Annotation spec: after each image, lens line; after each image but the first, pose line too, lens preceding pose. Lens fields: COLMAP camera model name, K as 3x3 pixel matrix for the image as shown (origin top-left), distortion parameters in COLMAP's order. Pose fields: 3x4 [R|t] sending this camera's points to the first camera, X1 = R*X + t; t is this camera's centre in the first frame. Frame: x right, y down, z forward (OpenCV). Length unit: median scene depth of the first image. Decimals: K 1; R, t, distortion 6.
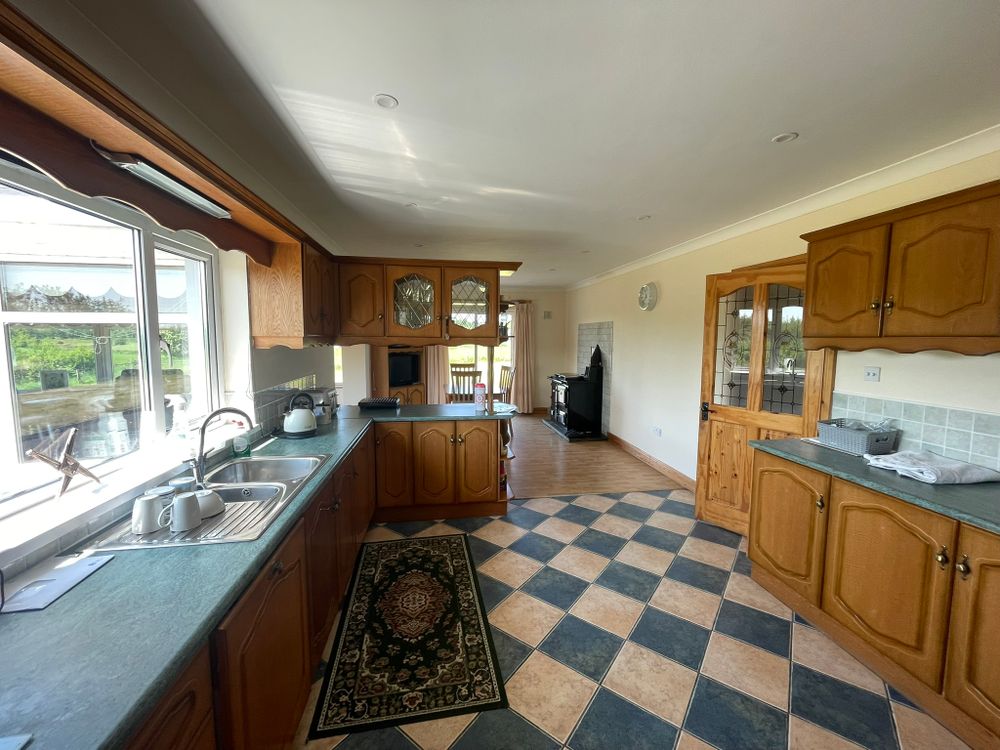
lens RADIAL K [[399.5, 0, 501.5], [0, 399.5, 374.0], [0, 0, 1]] dist [0.003053, 0.000263]
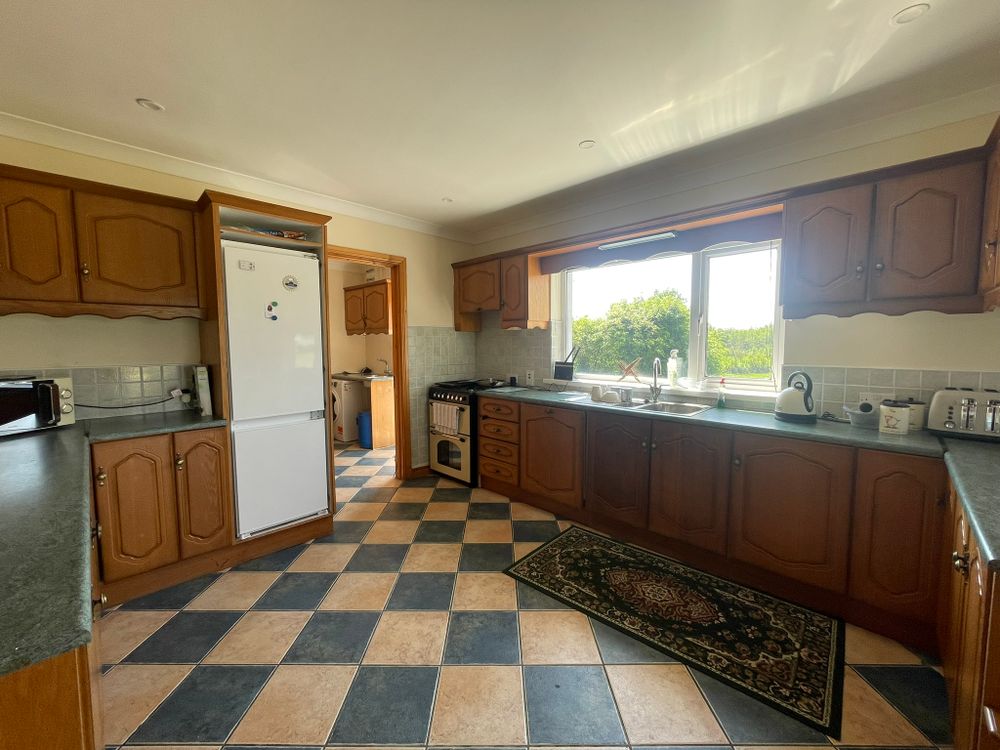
lens RADIAL K [[399.5, 0, 499.5], [0, 399.5, 373.7], [0, 0, 1]] dist [0.003053, 0.000263]
pose [[-0.802007, 0.044878, -0.595627, 0.712240], [-0.051263, 0.988323, 0.143491, -0.054630], [0.595111, 0.145615, -0.790341, 1.714671]]
